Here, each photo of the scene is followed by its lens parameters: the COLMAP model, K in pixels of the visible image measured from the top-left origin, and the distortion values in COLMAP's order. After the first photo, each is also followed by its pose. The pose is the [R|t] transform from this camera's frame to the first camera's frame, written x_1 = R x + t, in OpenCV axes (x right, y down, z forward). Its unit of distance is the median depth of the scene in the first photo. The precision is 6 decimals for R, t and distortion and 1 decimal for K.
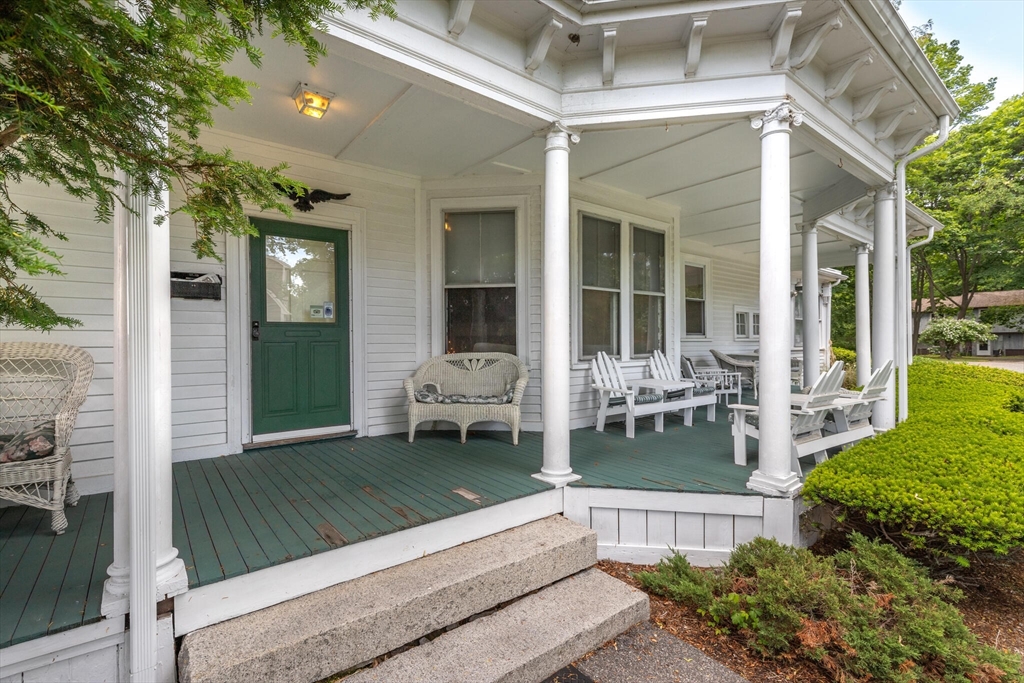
lens RADIAL K [[468.5, 0, 517.0], [0, 468.5, 343.1], [0, 0, 1]] dist [0.000133, -0.000178]
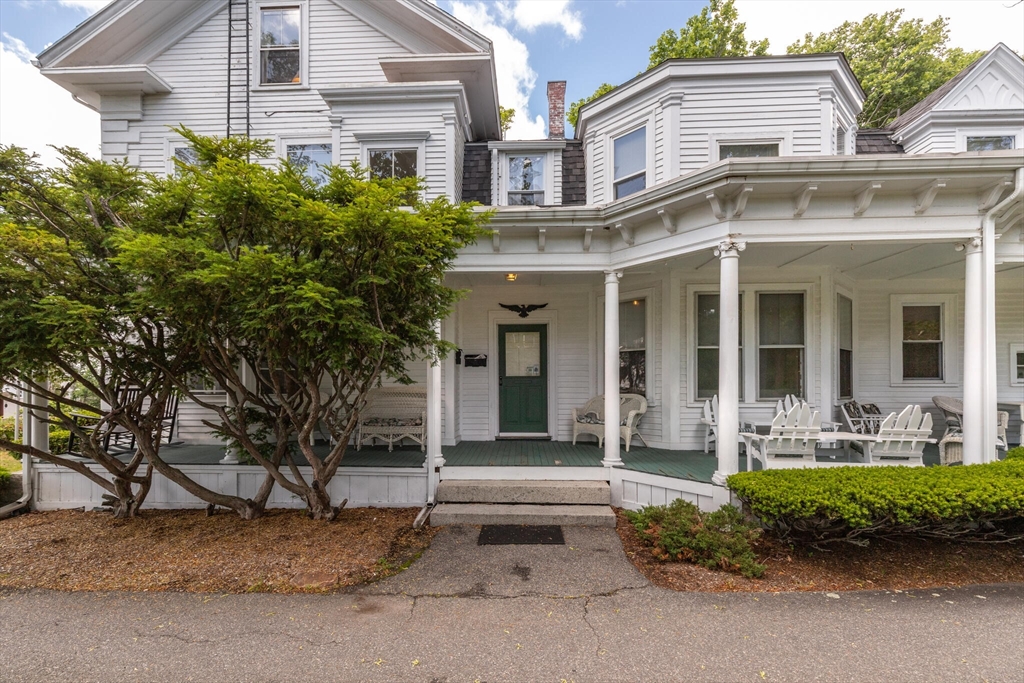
lens RADIAL K [[483.3, 0, 508.5], [0, 483.3, 381.3], [0, 0, 1]] dist [-0.000539, -0.000070]
pose [[0.759226, 0.001024, -0.650826, 0.805008], [-0.003856, 0.999988, -0.002926, -0.017928], [0.650815, 0.004731, 0.759221, -0.546962]]
